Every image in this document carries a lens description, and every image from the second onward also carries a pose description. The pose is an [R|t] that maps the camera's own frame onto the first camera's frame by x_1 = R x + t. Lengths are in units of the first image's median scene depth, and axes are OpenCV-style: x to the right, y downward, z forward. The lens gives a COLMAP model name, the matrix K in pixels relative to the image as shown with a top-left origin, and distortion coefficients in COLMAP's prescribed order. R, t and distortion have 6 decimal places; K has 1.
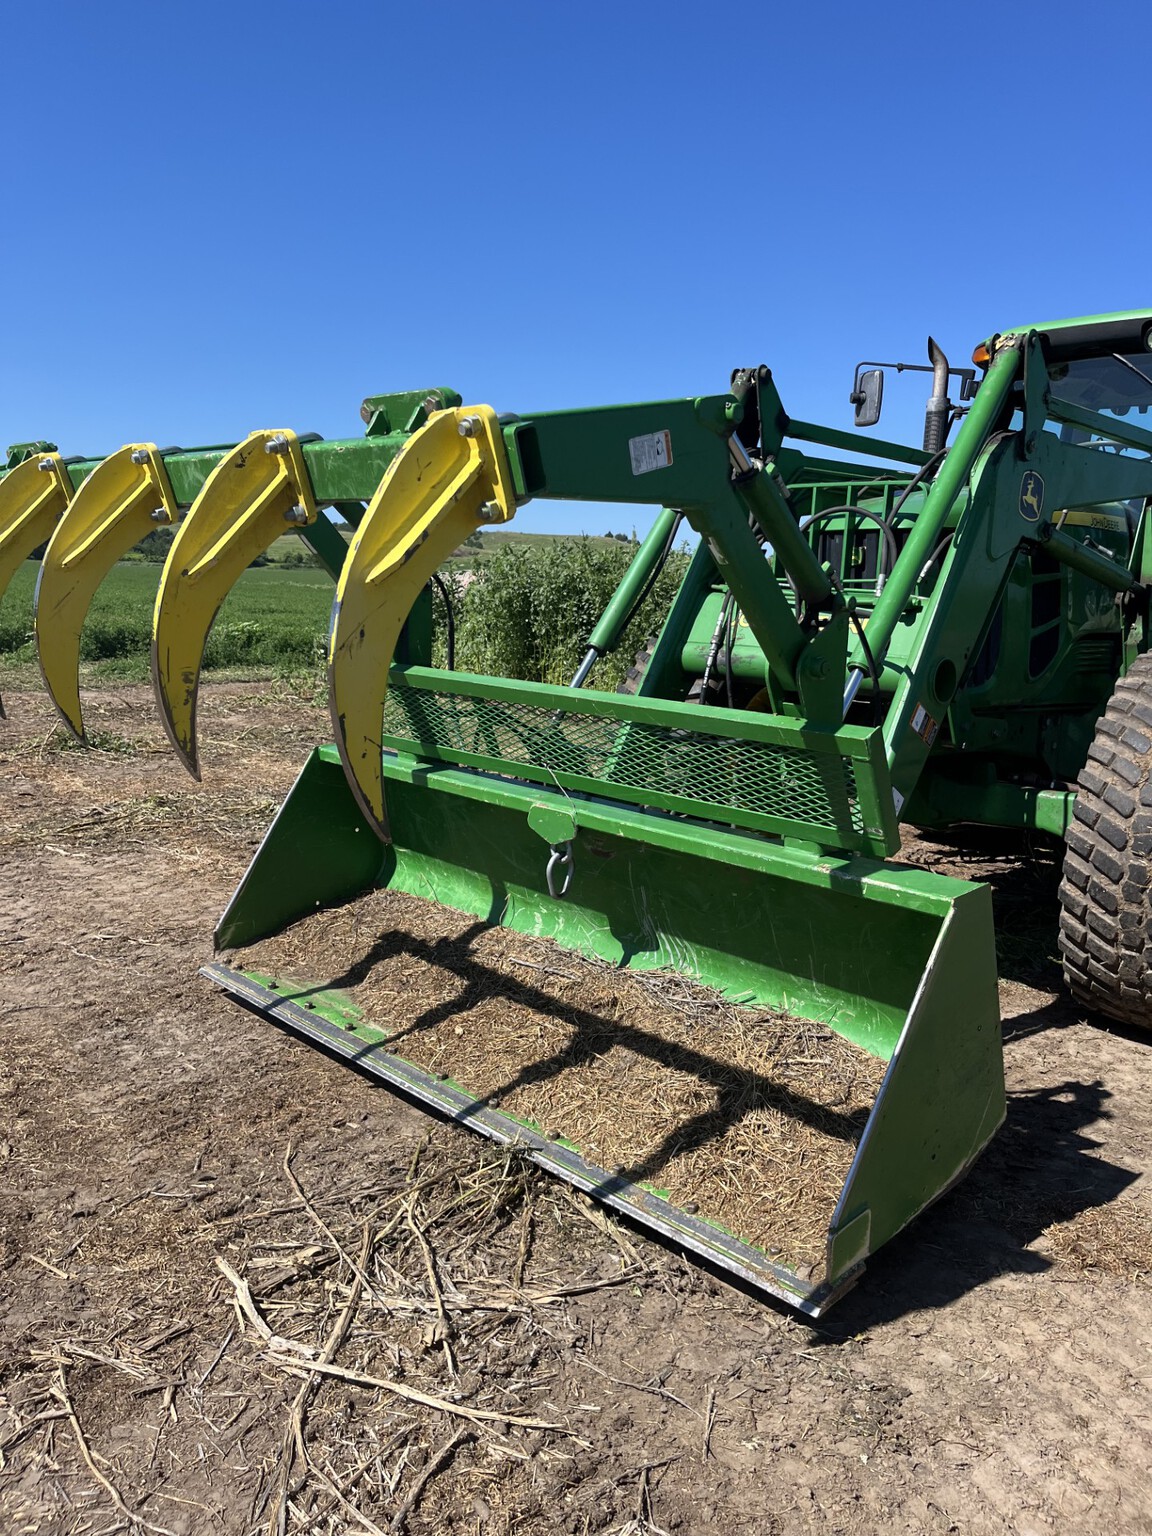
lens RADIAL K [[1172.1, 0, 578.0], [0, 1172.1, 763.8], [0, 0, 1]] dist [0.058122, -0.064609]
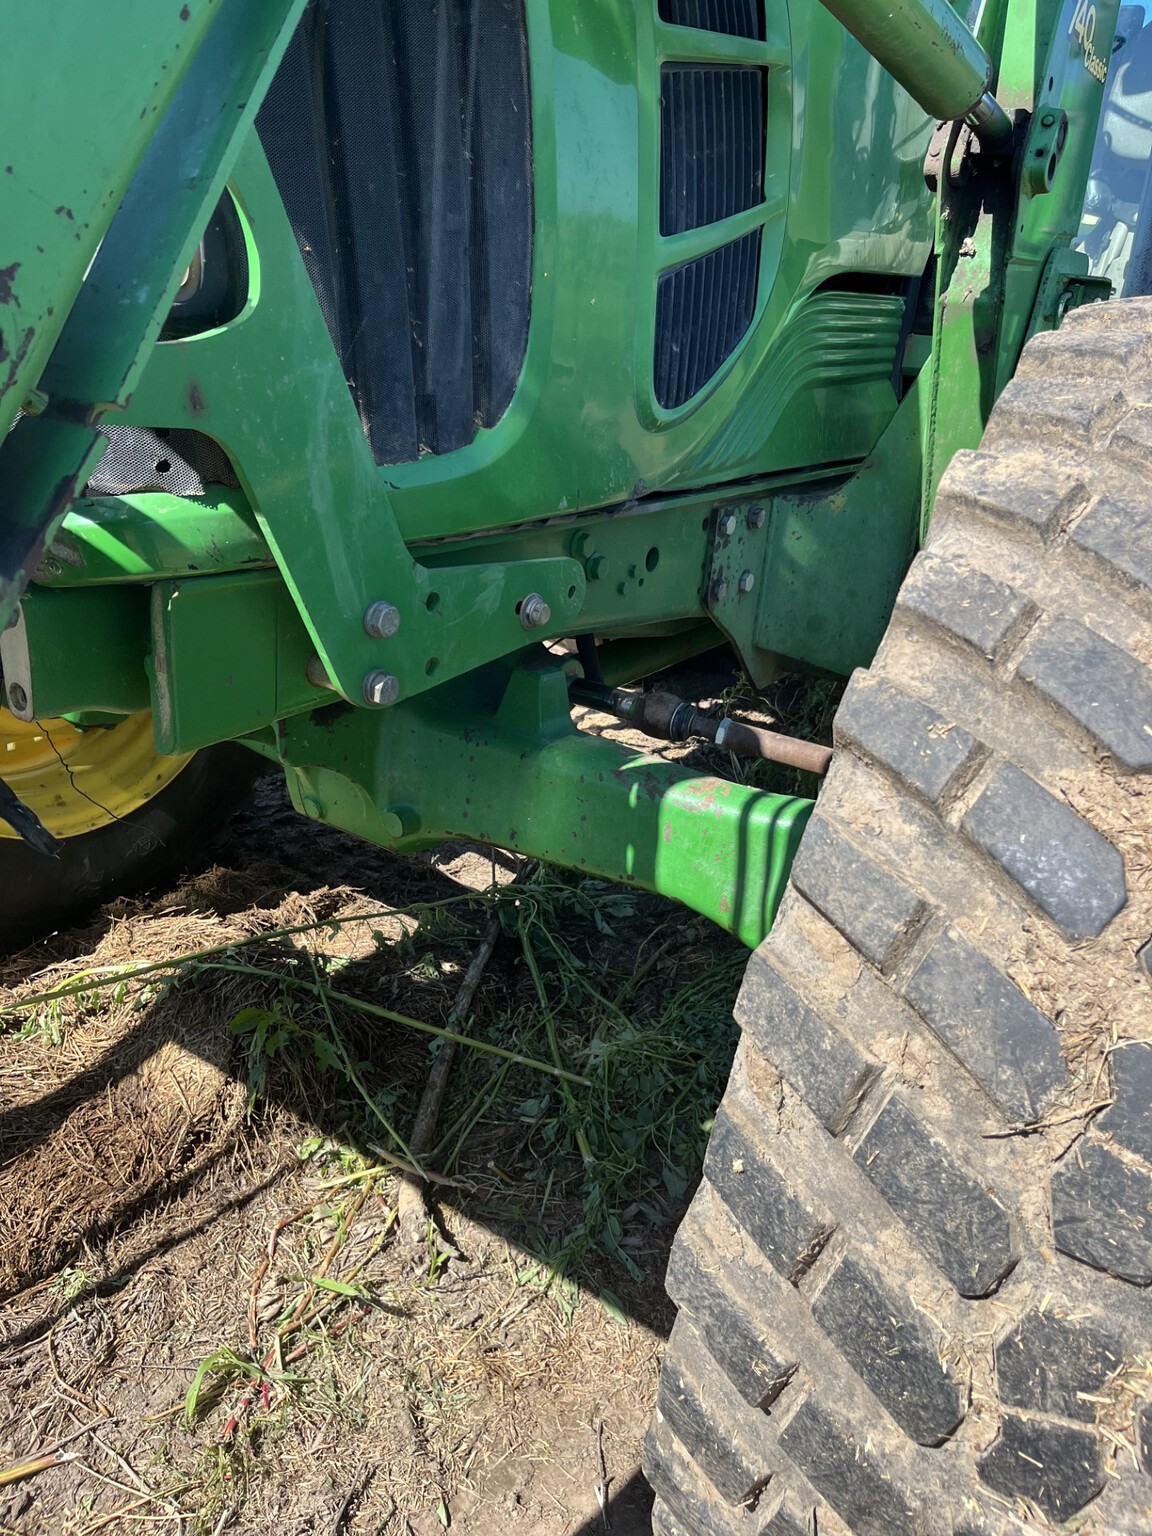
lens RADIAL K [[1172.1, 0, 578.0], [0, 1172.1, 763.8], [0, 0, 1]] dist [0.058122, -0.064609]
pose [[0.982283, -0.053323, 0.179658, 0.364010], [0.005196, 0.966046, 0.258317, -0.076491], [-0.187332, -0.252806, 0.949208, 0.829783]]
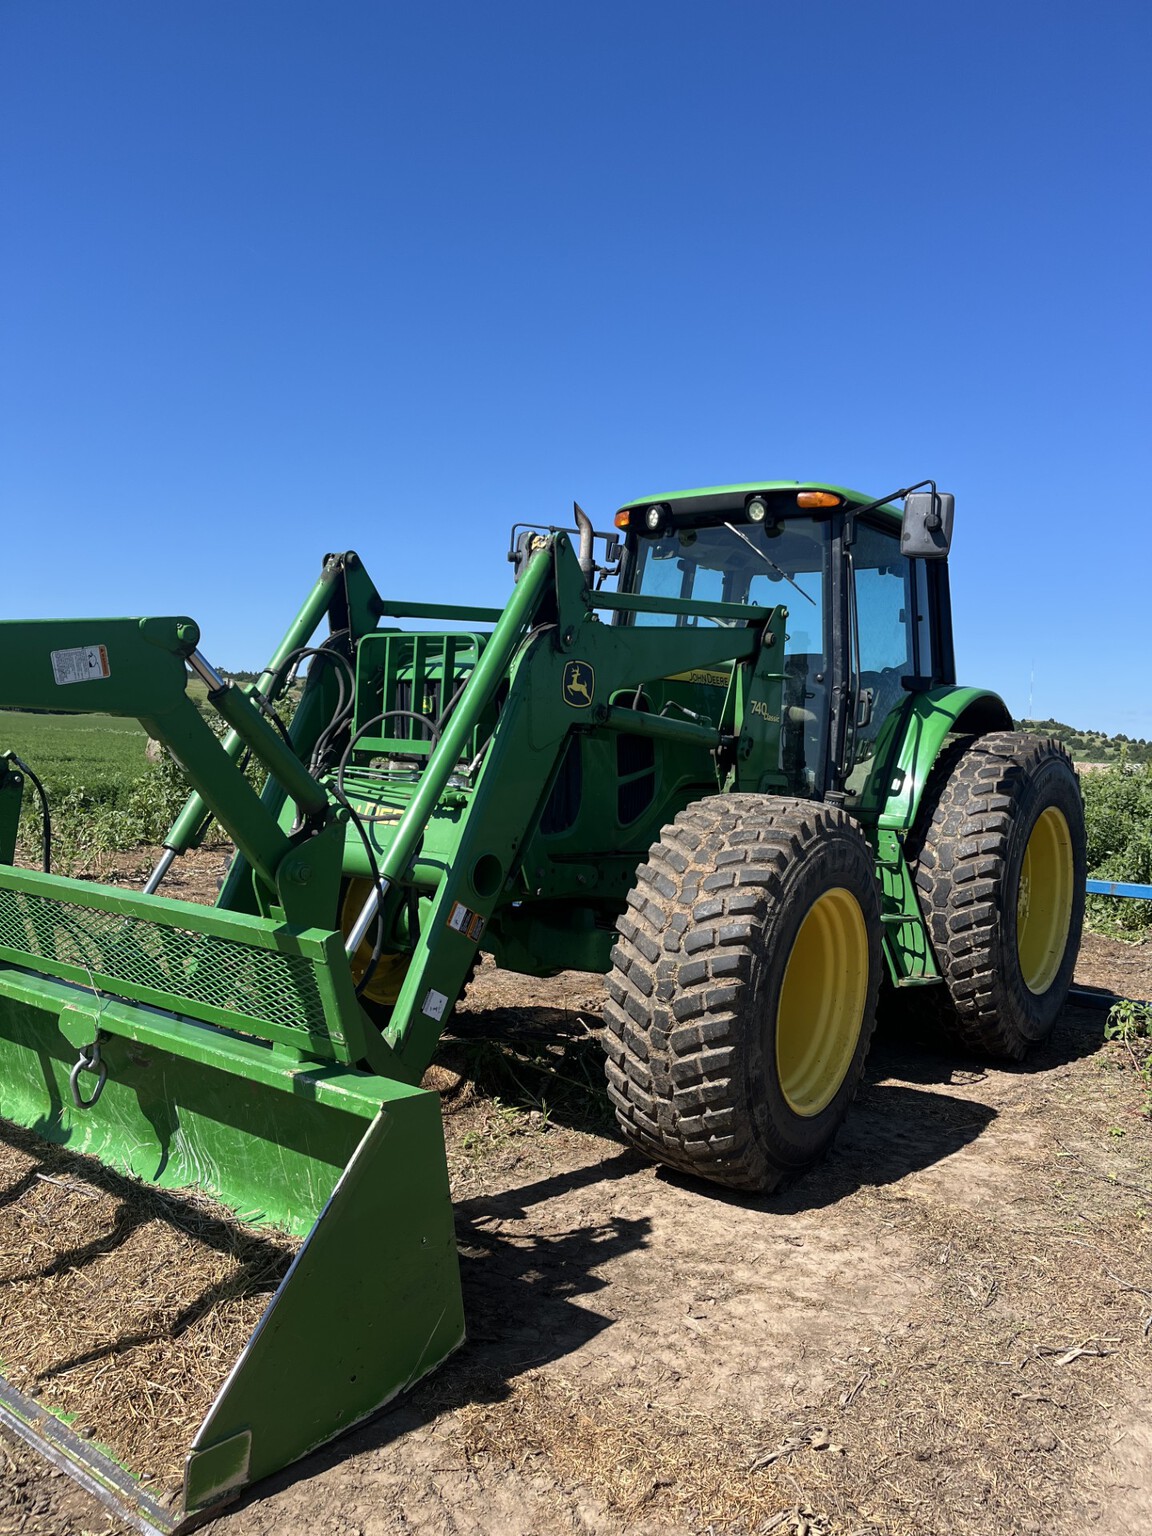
lens RADIAL K [[1172.1, 0, 578.0], [0, 1172.1, 763.8], [0, 0, 1]] dist [0.058122, -0.064609]
pose [[0.991847, 0.003912, 0.127371, 0.261605], [0.011698, 0.992512, -0.121582, -0.002377], [-0.126893, 0.122081, 0.984375, -0.002754]]
